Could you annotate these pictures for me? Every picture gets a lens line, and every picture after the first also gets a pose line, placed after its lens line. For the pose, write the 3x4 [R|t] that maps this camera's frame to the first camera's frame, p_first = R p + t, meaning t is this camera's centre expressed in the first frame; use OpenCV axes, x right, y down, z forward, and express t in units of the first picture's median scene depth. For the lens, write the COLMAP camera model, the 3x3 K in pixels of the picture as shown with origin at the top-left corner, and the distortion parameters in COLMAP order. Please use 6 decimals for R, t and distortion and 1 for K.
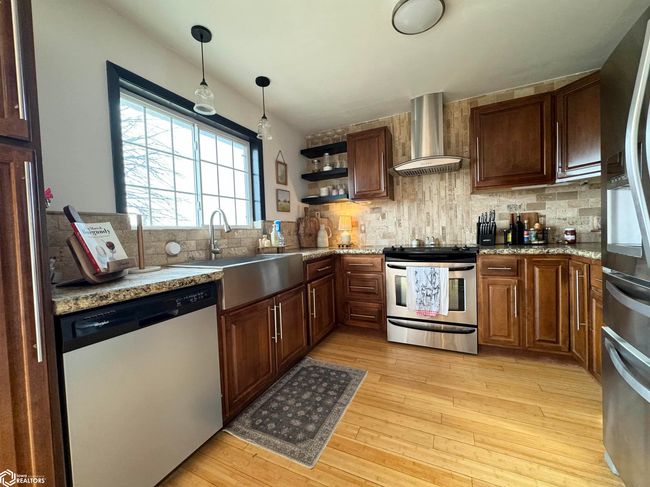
lens RADIAL K [[259.2, 0, 325.5], [0, 259.2, 242.3], [0, 0, 1]] dist [-0.000692, -0.000125]
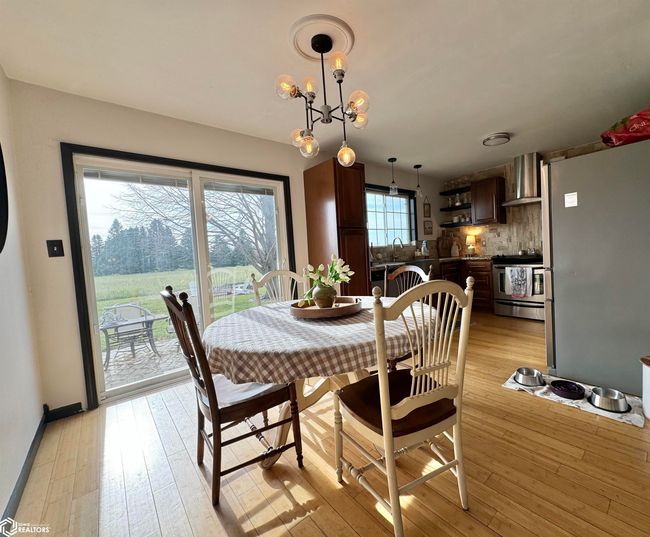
lens RADIAL K [[287.7, 0, 358.2], [0, 287.7, 266.0], [0, 0, 1]] dist [0.000775, -0.000052]
pose [[0.926578, 0.006521, -0.376047, 0.124154], [0.005630, 0.999497, 0.031204, 0.023090], [0.376061, -0.031030, 0.926075, -0.952205]]
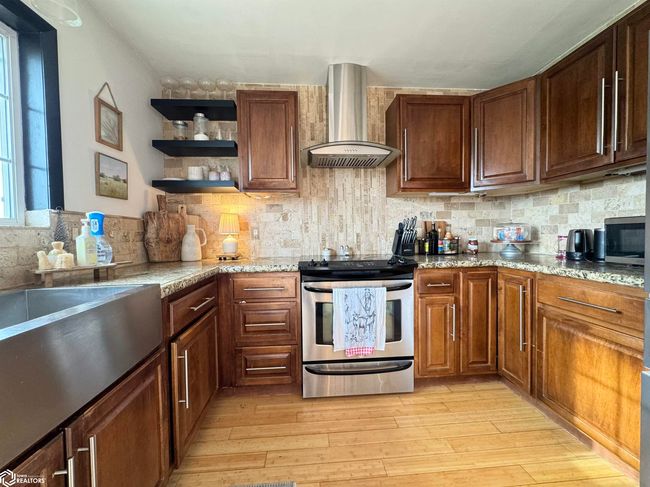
lens RADIAL K [[259.2, 0, 324.7], [0, 259.2, 242.2], [0, 0, 1]] dist [-0.000692, -0.000125]
pose [[0.868386, 0.008321, 0.495818, -0.053718], [0.000885, 0.999832, -0.018329, -0.018328], [-0.495887, 0.016355, 0.868233, 0.370617]]
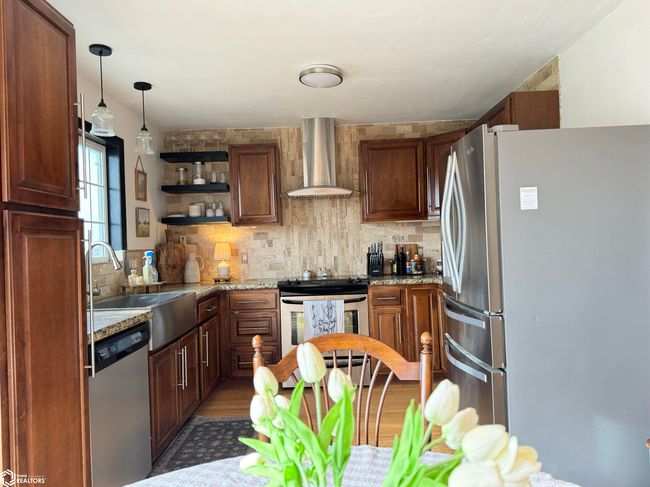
lens RADIAL K [[456.8, 0, 326.5], [0, 456.8, 245.3], [0, 0, 1]] dist [0.111058, -0.005663]
pose [[0.902086, 0.007075, 0.431498, -0.306270], [0.015255, 0.998718, -0.048266, -0.024682], [-0.431286, 0.050123, 0.900822, -0.503406]]
